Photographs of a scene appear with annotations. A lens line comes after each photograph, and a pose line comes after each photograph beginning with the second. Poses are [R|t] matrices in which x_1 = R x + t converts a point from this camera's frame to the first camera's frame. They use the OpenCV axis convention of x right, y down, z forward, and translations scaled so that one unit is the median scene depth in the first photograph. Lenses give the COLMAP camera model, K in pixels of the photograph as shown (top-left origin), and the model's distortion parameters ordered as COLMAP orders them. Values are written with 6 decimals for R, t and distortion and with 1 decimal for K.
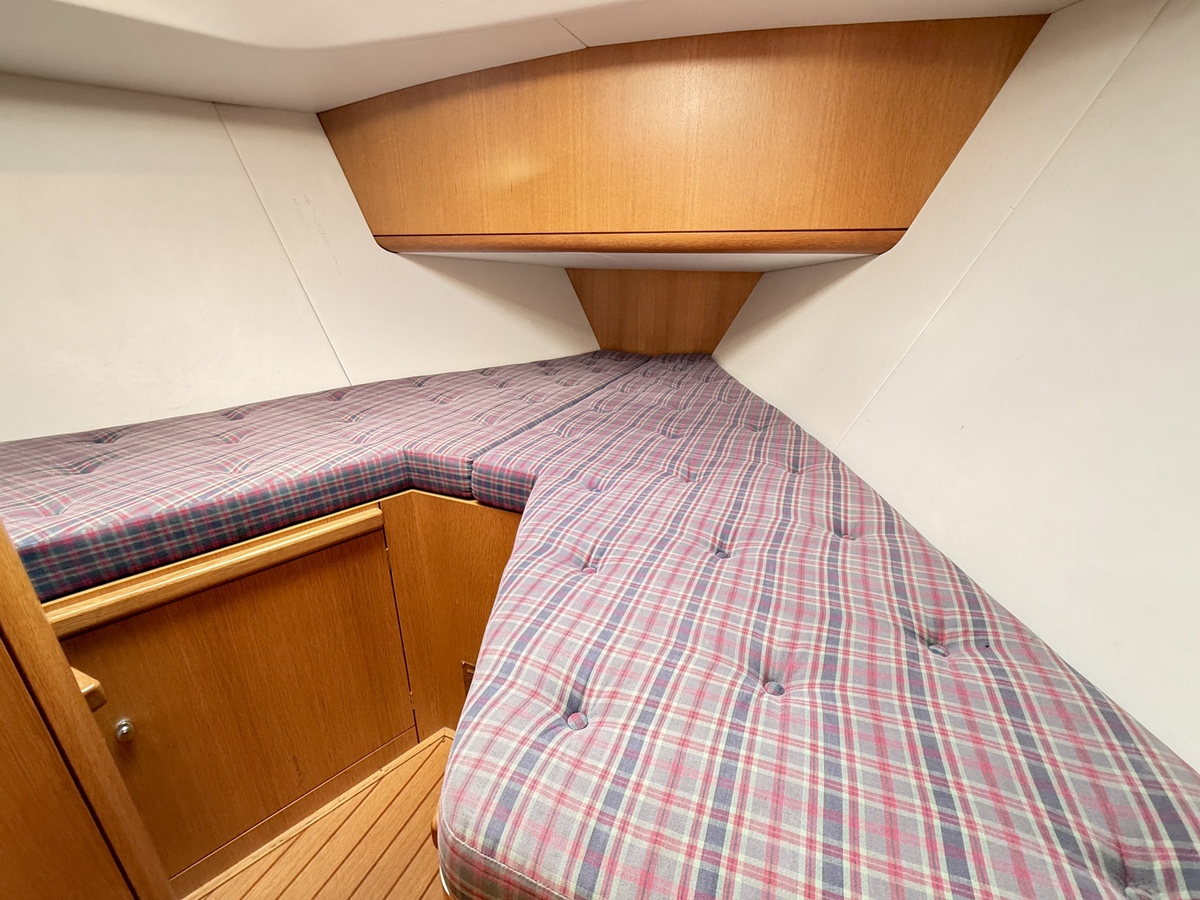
lens RADIAL K [[479.7, 0, 625.6], [0, 479.7, 445.8], [0, 0, 1]] dist [-0.000510, 0.000015]
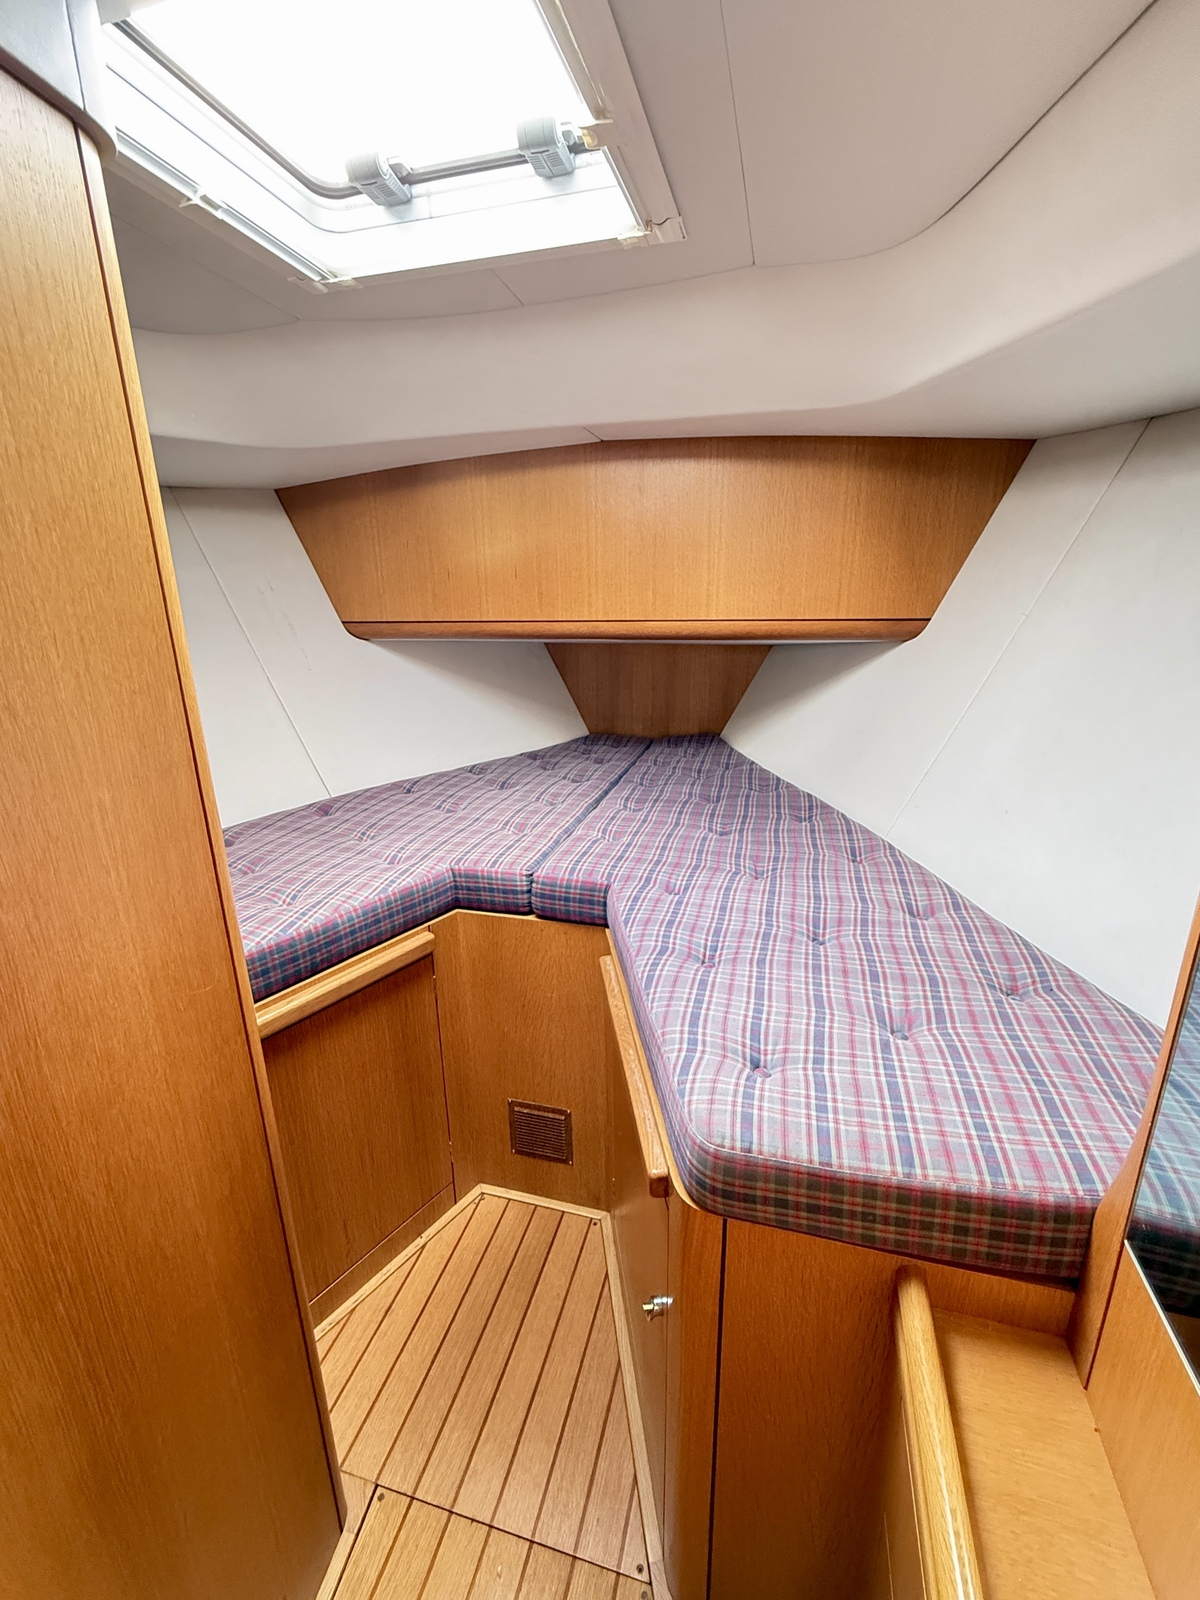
lens RADIAL K [[663.0, 0, 612.0], [0, 663.0, 790.7], [0, 0, 1]] dist [-0.001617, 0.000412]
pose [[0.991843, -0.057671, 0.113674, -0.293331], [0.065414, 0.995699, -0.065601, -0.035368], [-0.109402, 0.072502, 0.991350, -0.335303]]
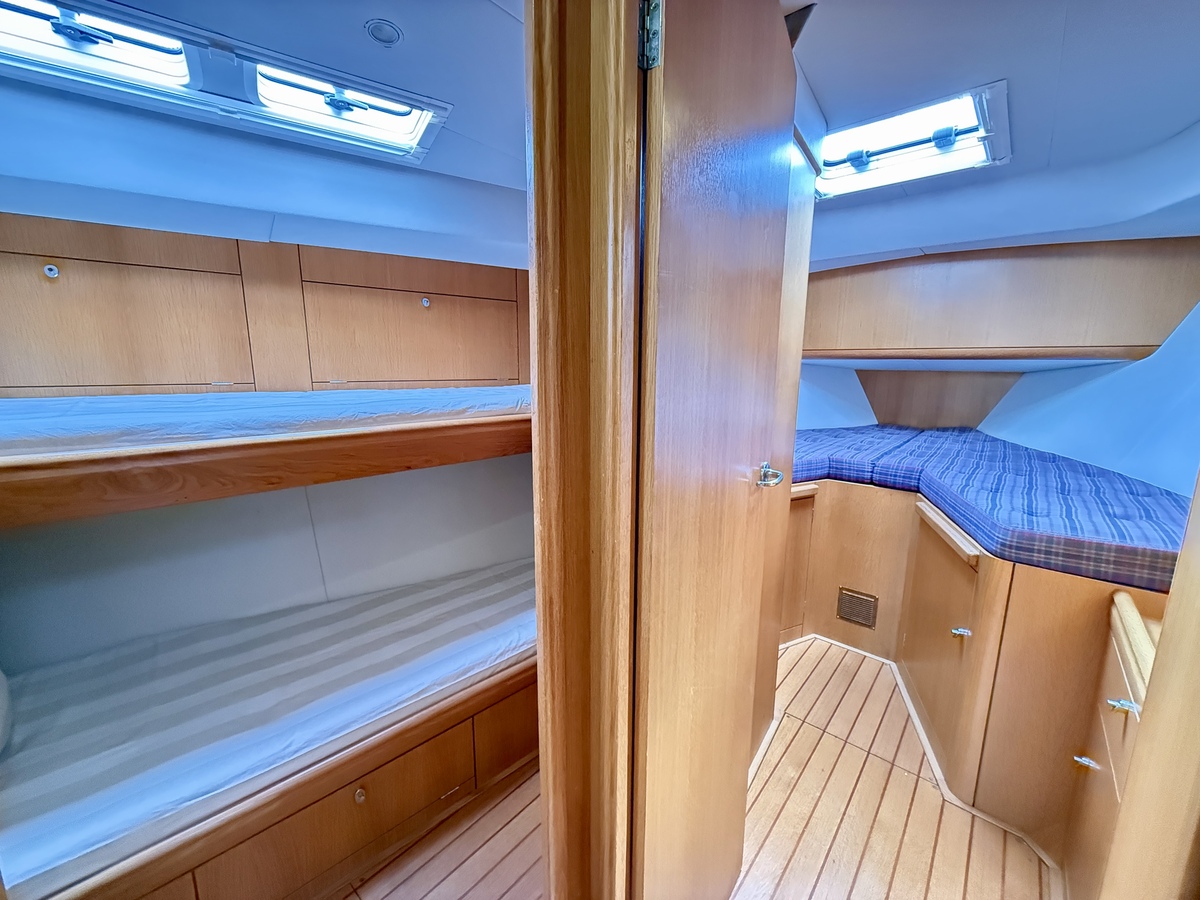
lens RADIAL K [[479.7, 0, 604.1], [0, 479.7, 454.4], [0, 0, 1]] dist [-0.000510, 0.000015]
pose [[0.949249, 0.060699, -0.308613, -0.733670], [-0.117381, 0.978678, -0.168557, 0.434064], [0.291802, 0.196228, 0.936134, -1.075437]]
